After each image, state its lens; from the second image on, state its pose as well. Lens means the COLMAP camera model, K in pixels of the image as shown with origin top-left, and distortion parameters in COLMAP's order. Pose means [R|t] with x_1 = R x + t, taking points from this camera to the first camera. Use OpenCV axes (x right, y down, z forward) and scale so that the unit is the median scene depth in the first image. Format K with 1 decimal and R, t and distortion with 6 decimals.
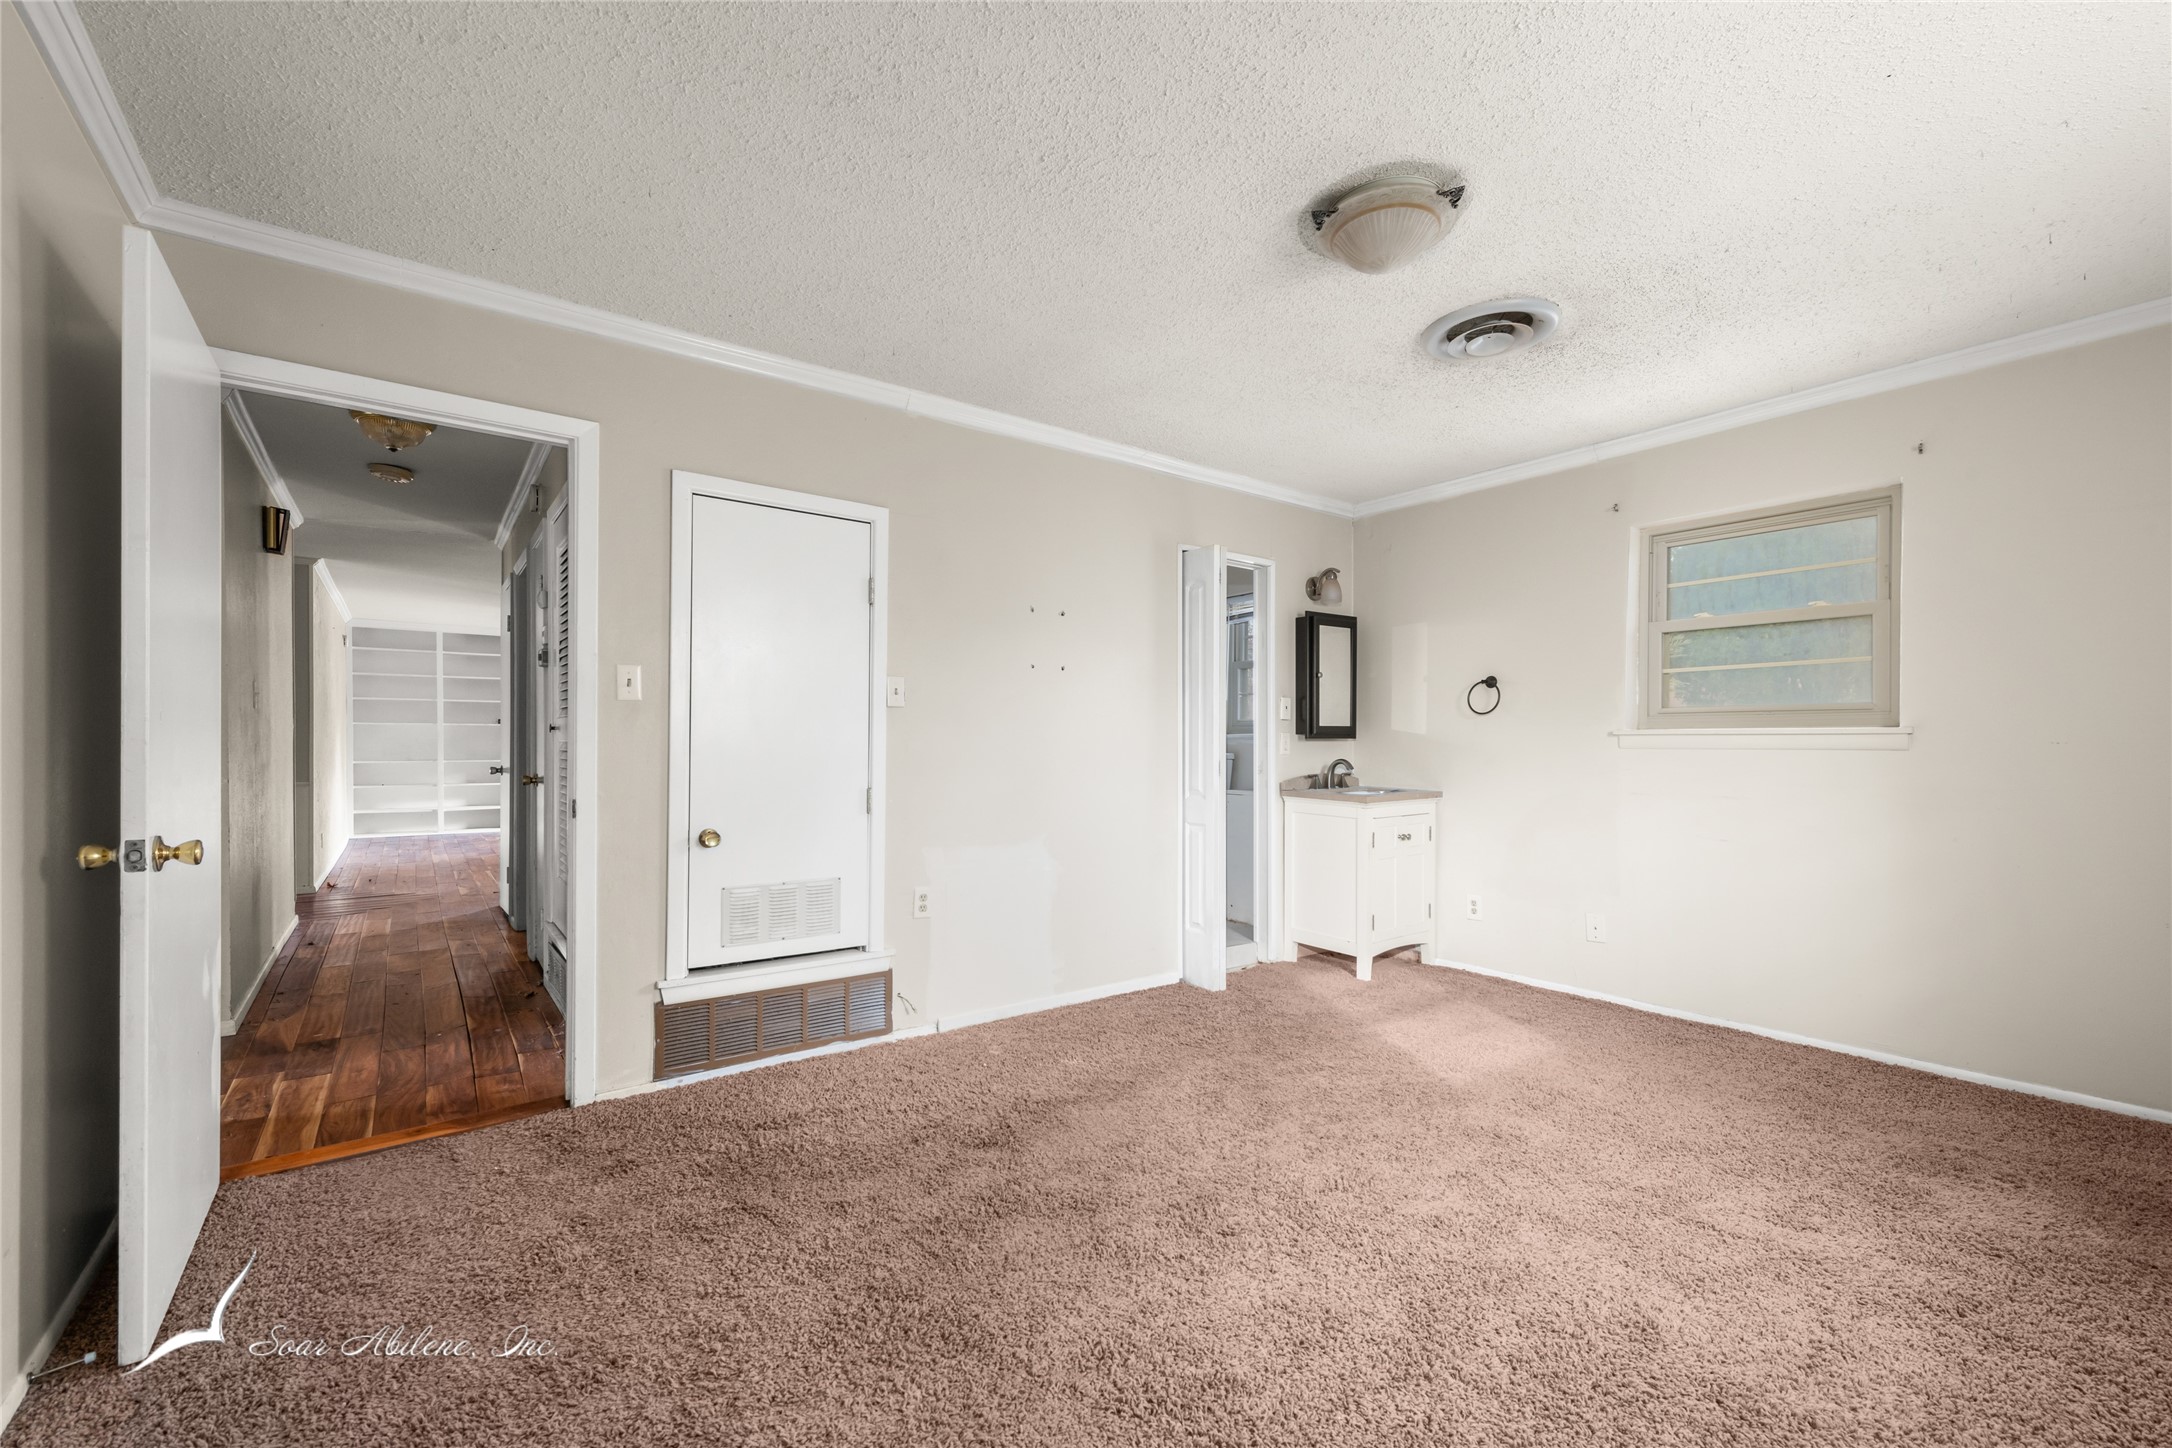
lens RADIAL K [[921.3, 0, 1096.1], [0, 921.3, 738.6], [0, 0, 1]] dist [0.016060, -0.003244]
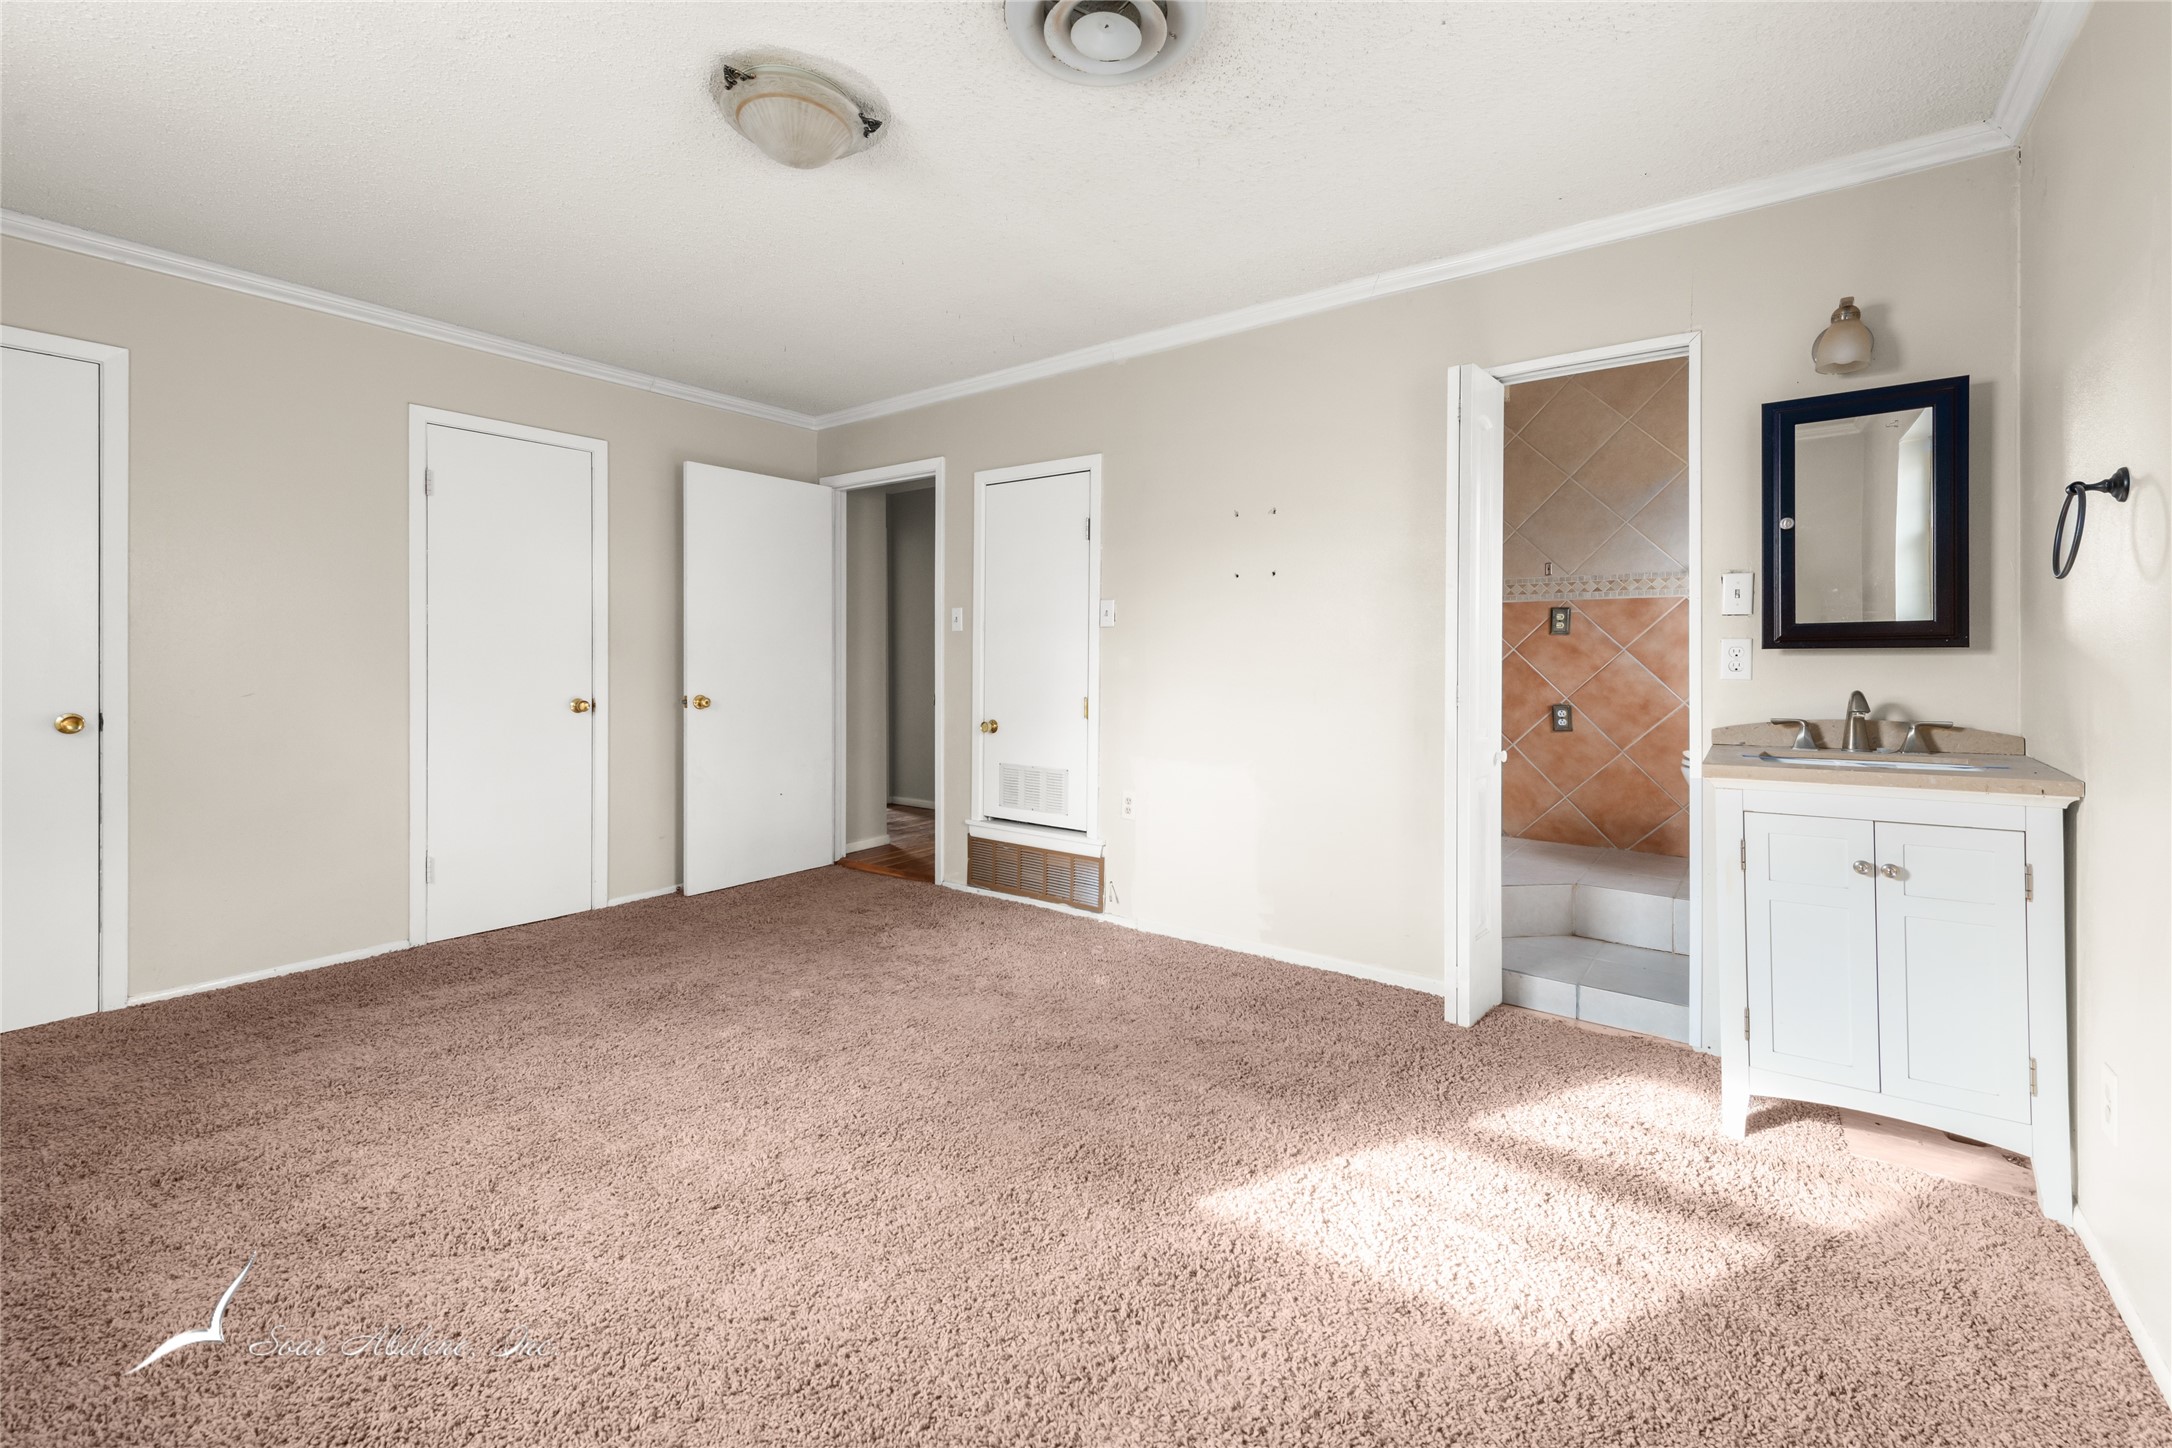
lens RADIAL K [[921.3, 0, 1117.6], [0, 921.3, 661.5], [0, 0, 1]] dist [0.016060, -0.003244]
pose [[0.279768, -0.002582, -0.960064, 0.875804], [0.000152, 0.999996, -0.002645, 0.011121], [0.960068, 0.000595, 0.279767, 0.699674]]
